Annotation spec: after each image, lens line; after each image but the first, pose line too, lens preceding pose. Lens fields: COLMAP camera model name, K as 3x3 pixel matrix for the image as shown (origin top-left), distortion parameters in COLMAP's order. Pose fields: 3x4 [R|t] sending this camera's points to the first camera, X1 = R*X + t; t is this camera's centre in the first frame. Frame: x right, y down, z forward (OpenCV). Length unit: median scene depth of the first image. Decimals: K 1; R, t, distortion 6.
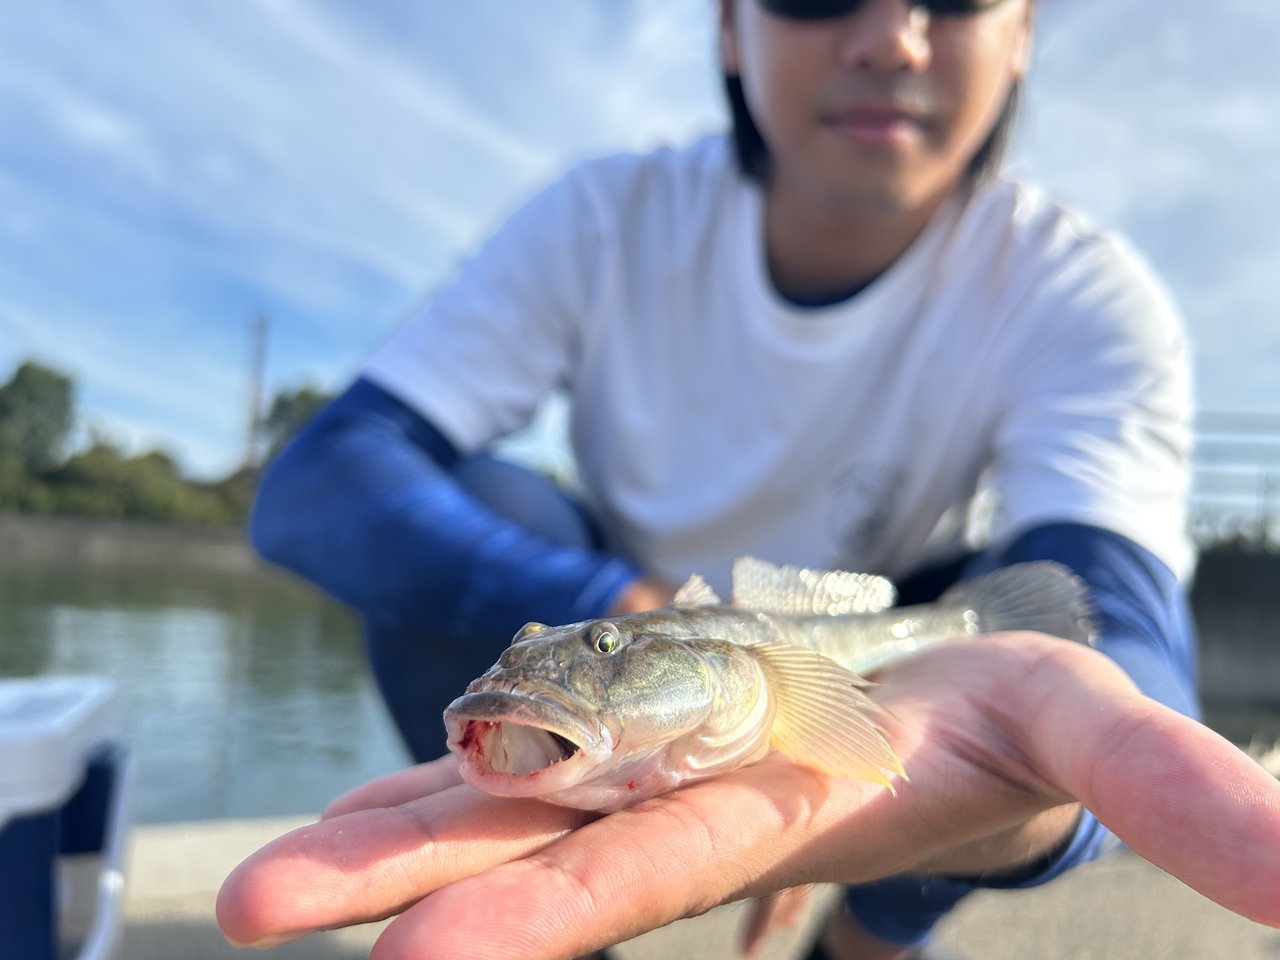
lens RADIAL K [[965.0, 0, 640.0], [0, 965.0, 480.0], [0, 0, 1]] dist [0.062796, -0.072076]
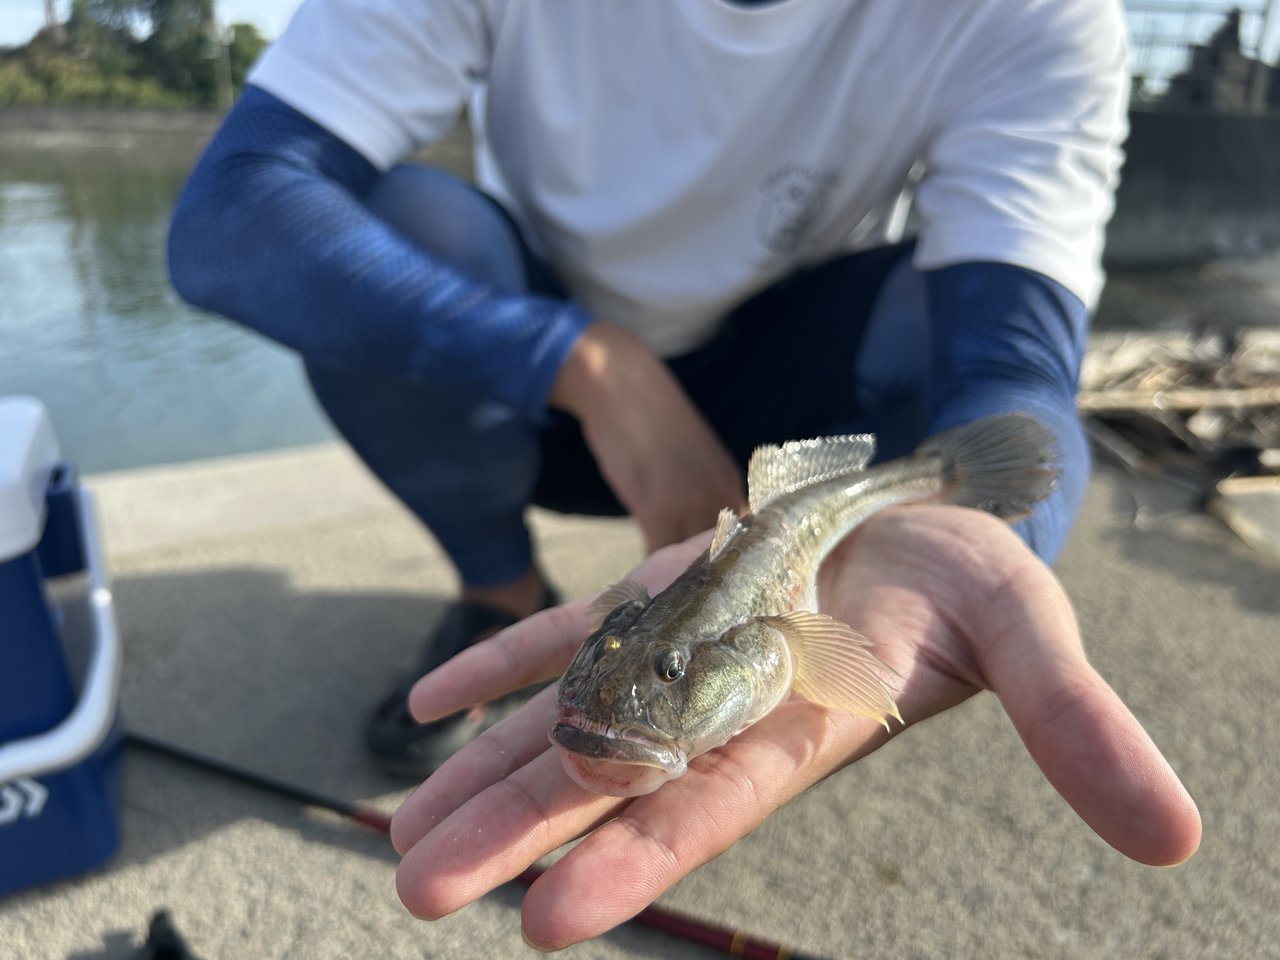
lens RADIAL K [[963.8, 0, 632.1], [0, 963.8, 482.3], [0, 0, 1]] dist [0.001587, 0.003357]
pose [[0.994056, -0.066416, 0.086261, -0.052327], [0.025889, 0.913836, 0.405258, -0.160627], [-0.105744, -0.400616, 0.910123, 0.001573]]
